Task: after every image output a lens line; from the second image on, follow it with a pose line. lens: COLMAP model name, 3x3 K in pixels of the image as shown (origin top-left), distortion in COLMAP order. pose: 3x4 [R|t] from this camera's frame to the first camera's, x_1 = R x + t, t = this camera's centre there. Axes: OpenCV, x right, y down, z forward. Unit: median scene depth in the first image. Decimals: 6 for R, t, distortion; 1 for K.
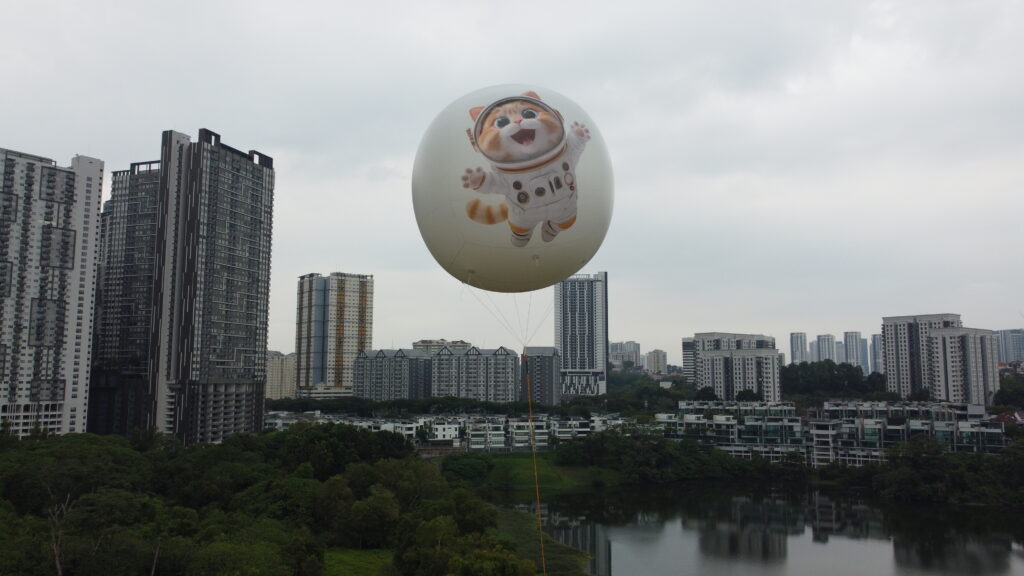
lens RADIAL K [[736.9, 0, 509.0], [0, 736.9, 283.5], [0, 0, 1]] dist [0.012482, -0.006499]
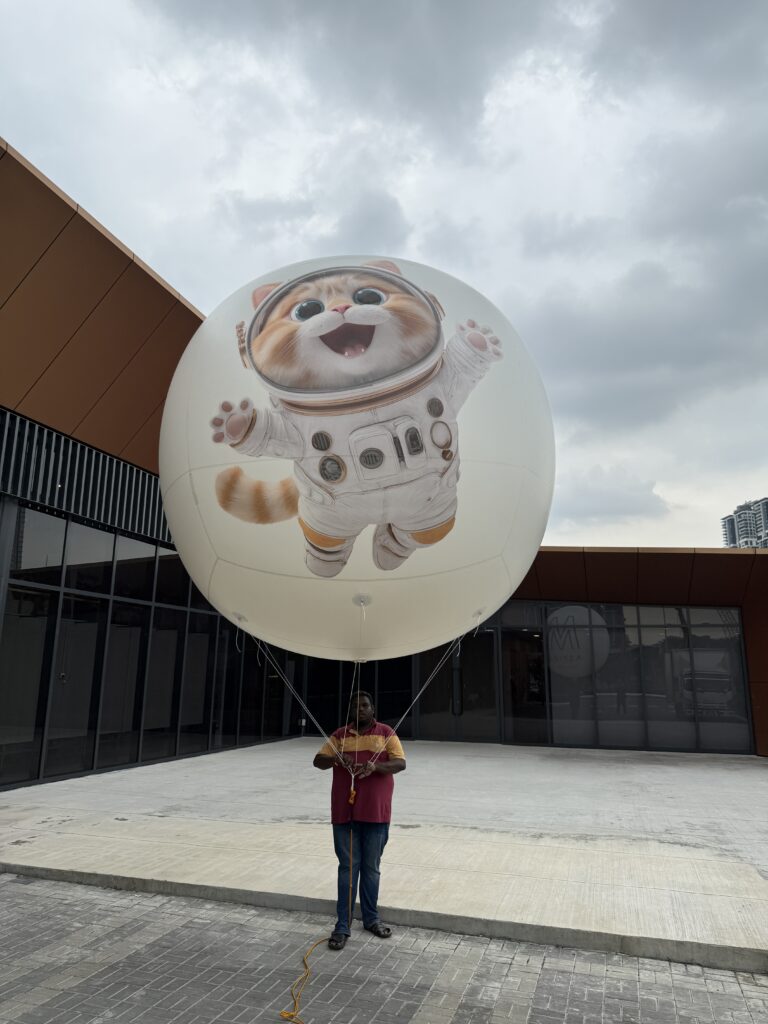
lens RADIAL K [[717.5, 0, 385.4], [0, 717.5, 515.7], [0, 0, 1]] dist [0.005954, 0.000125]
pose [[0.986996, 0.062123, -0.148257, 0.113515], [-0.075048, 0.993700, -0.083239, -0.052026], [0.142152, 0.093283, 0.985440, 0.554248]]
